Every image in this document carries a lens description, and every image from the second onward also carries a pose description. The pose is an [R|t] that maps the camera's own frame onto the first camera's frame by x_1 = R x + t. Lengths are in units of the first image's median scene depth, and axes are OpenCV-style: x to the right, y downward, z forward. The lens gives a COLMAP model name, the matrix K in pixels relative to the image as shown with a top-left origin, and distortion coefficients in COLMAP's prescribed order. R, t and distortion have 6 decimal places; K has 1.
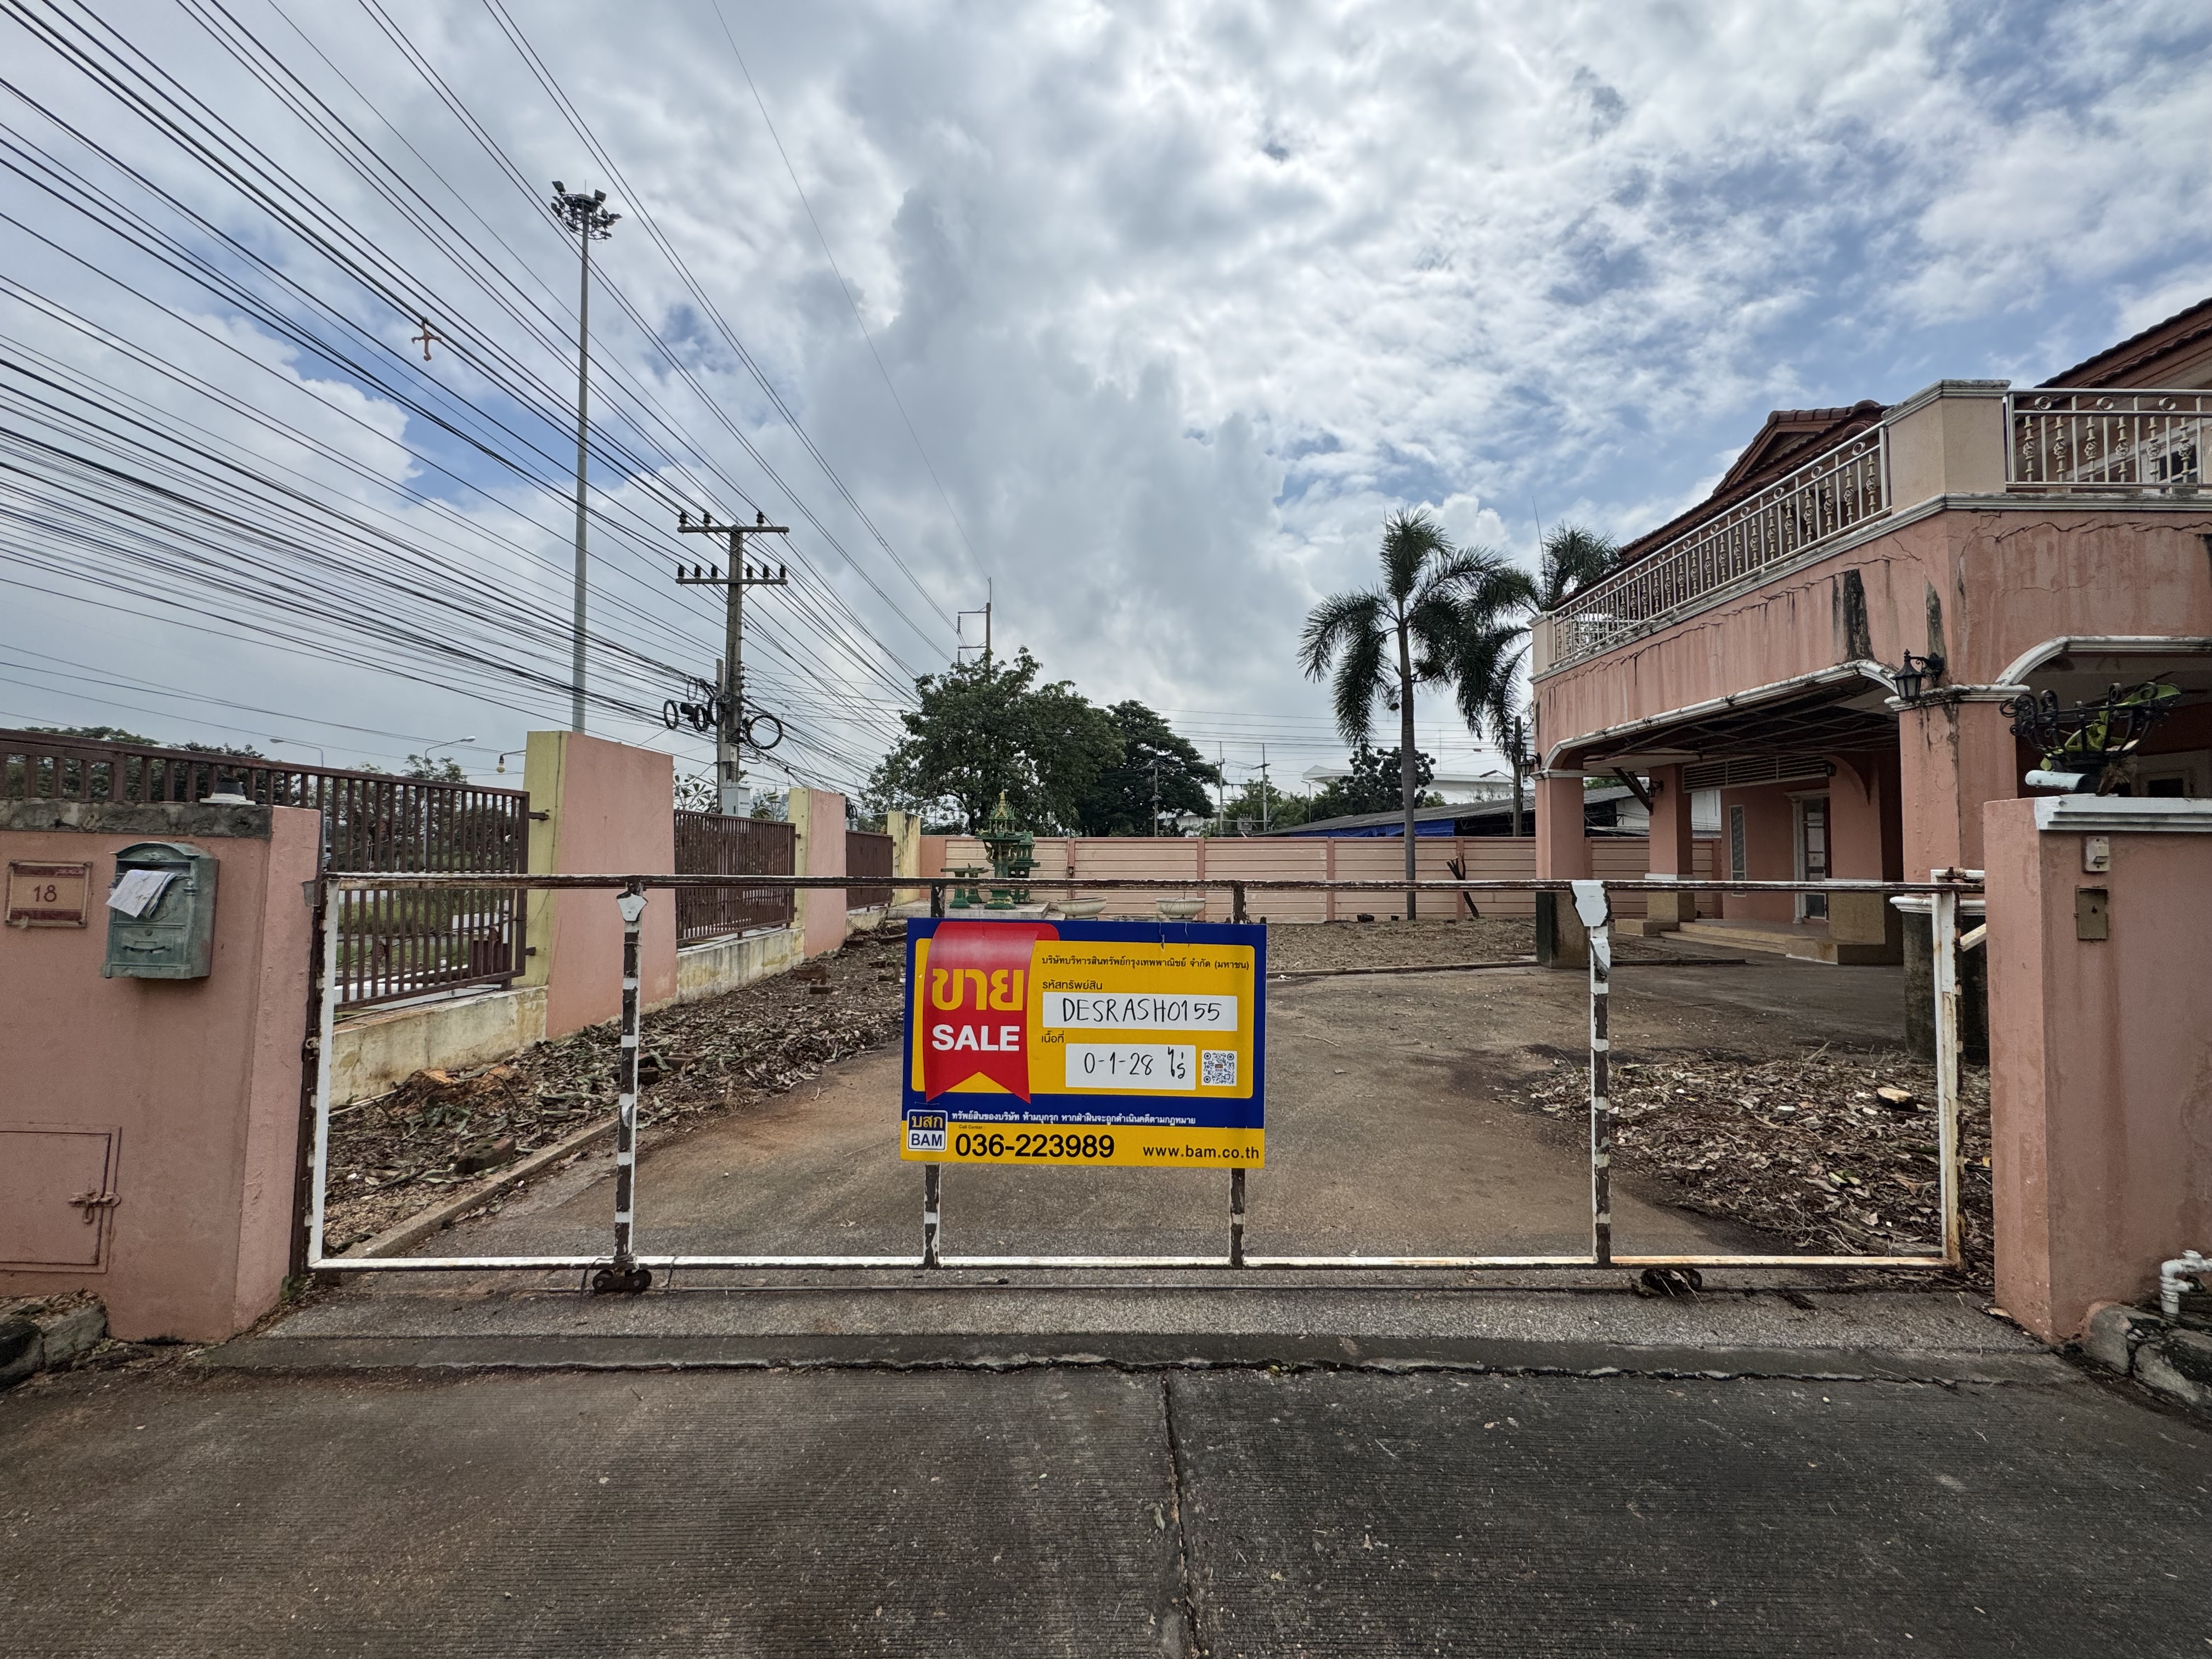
lens RADIAL K [[885.6, 0, 1109.1], [0, 885.6, 816.4], [0, 0, 1]] dist [0.001899, 0.000156]
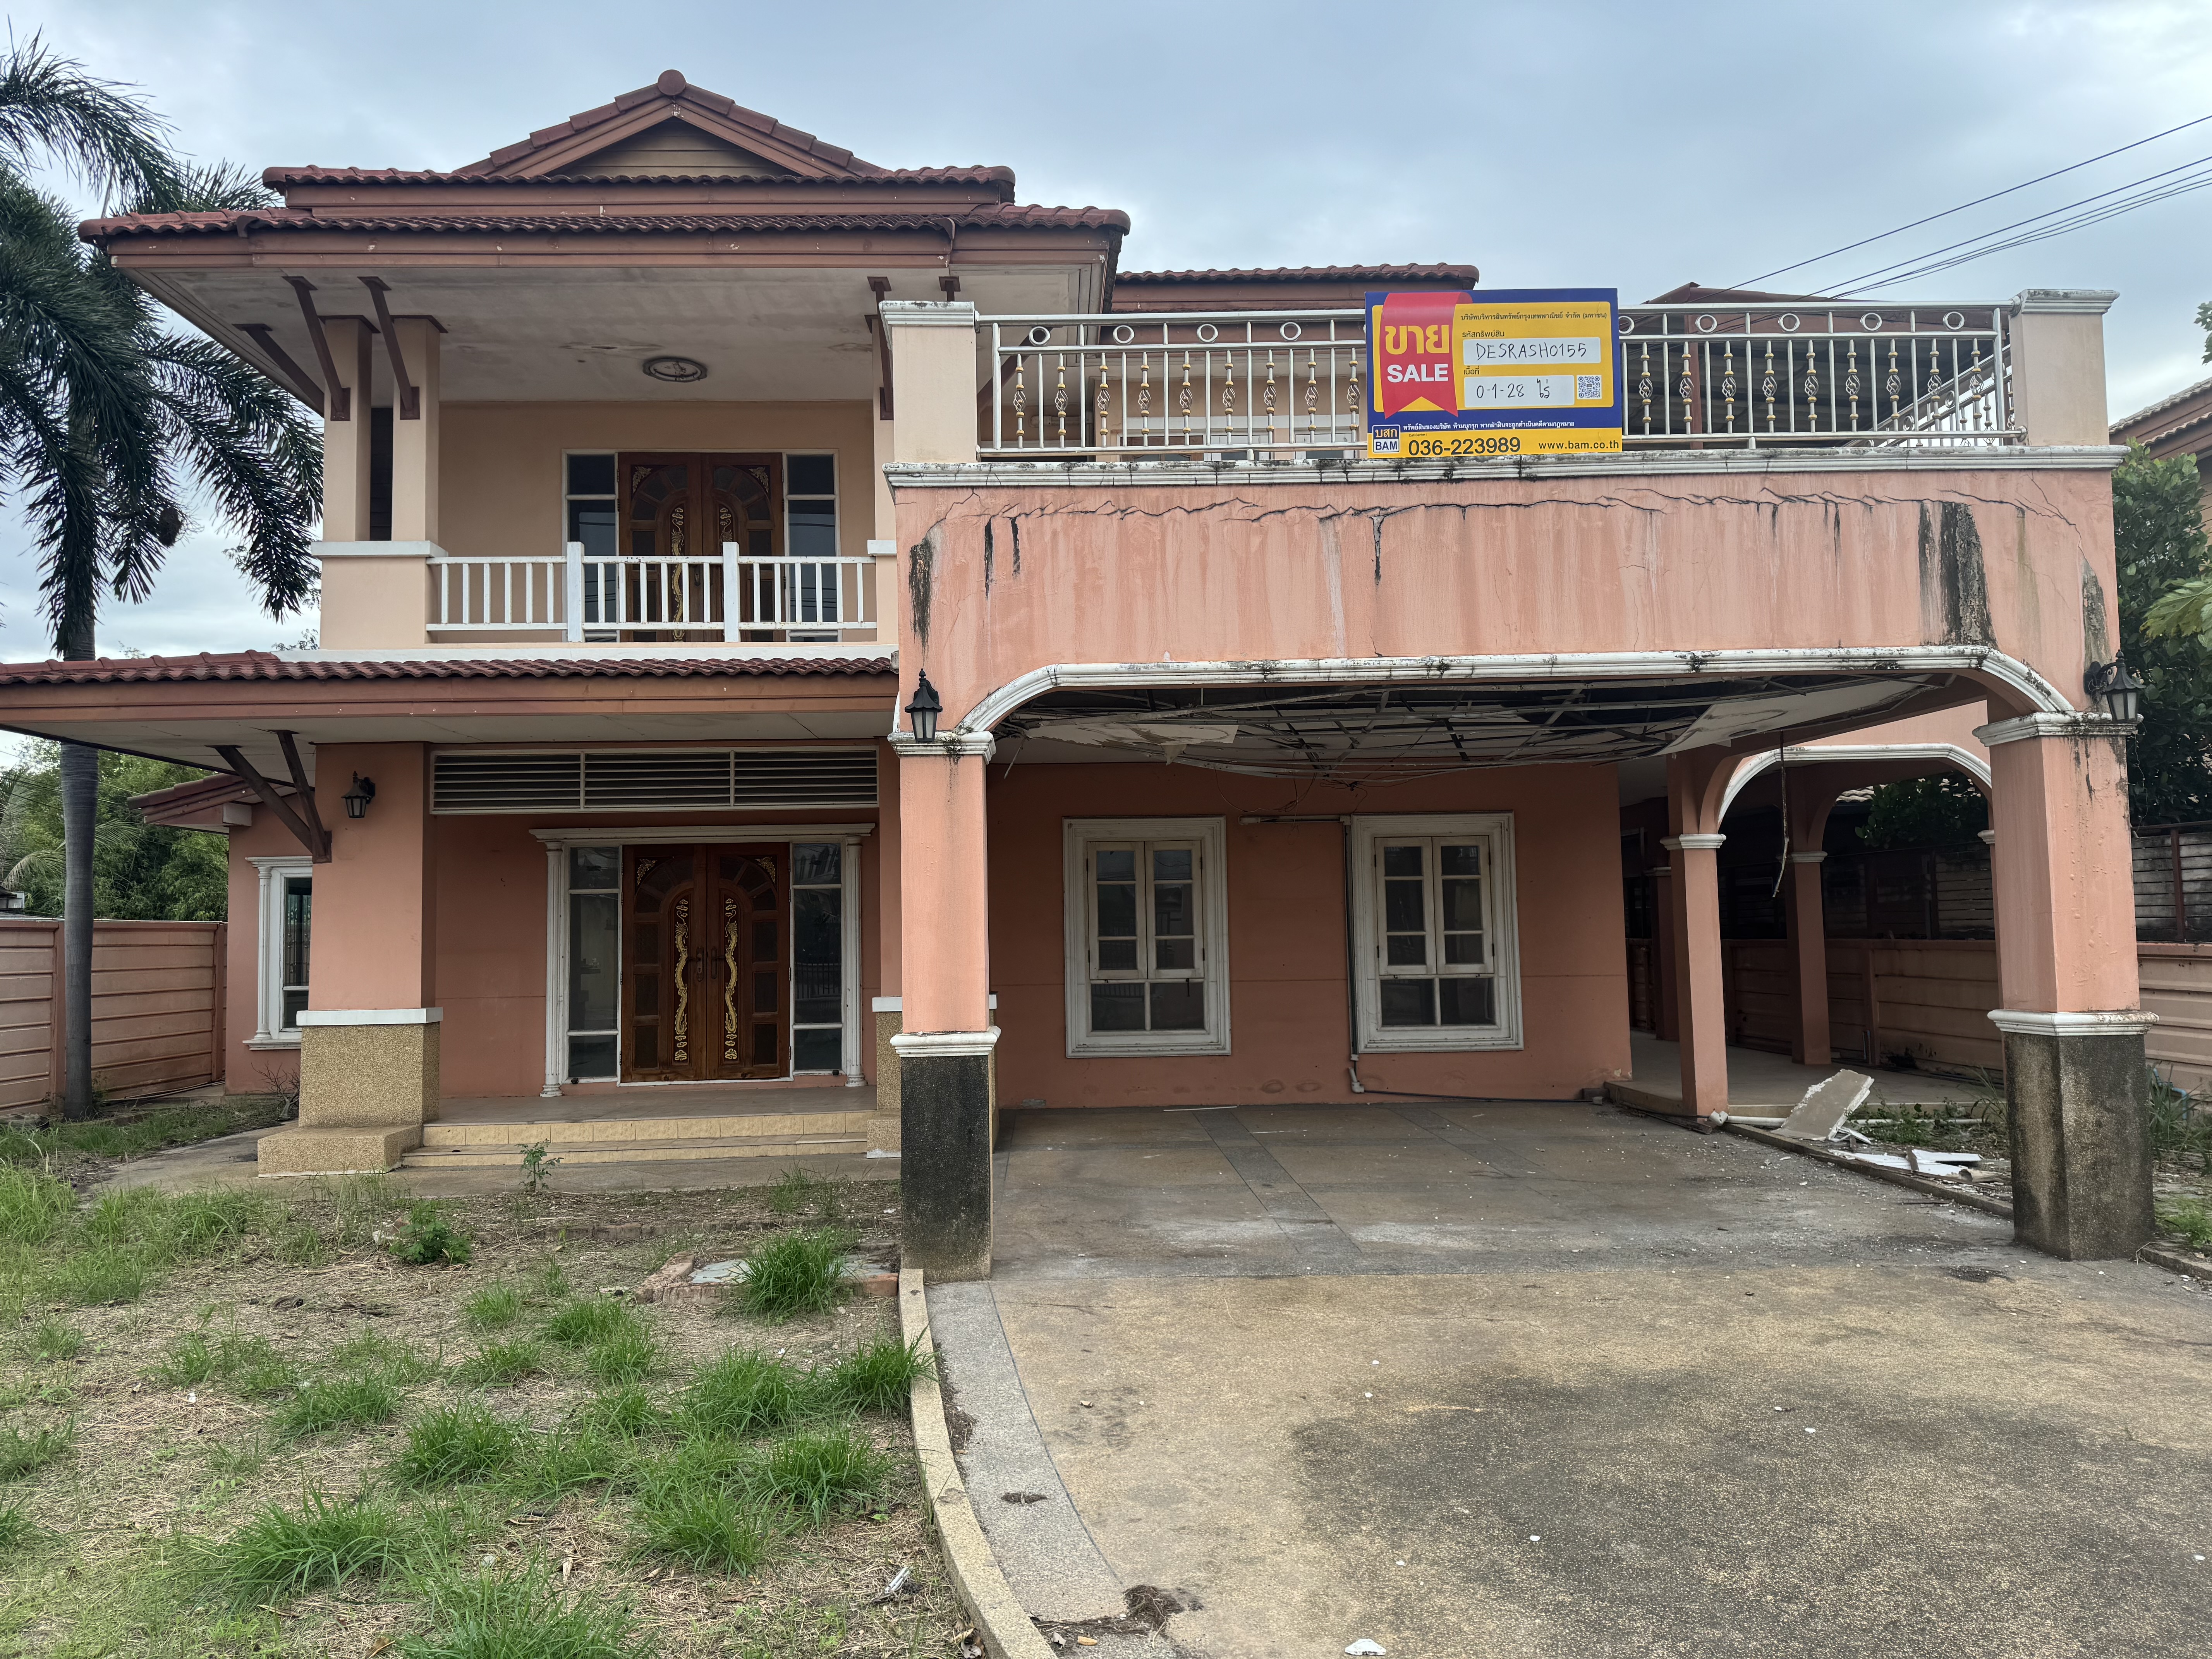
lens RADIAL K [[1516.1, 0, 1120.9], [0, 1516.1, 848.4], [0, 0, 1]] dist [0.043552, -0.002845]
pose [[-0.055343, 0.054119, 0.997000, -0.220796], [-0.026860, 0.998088, -0.055669, 0.048693], [-0.998106, -0.029860, -0.053784, 1.628363]]
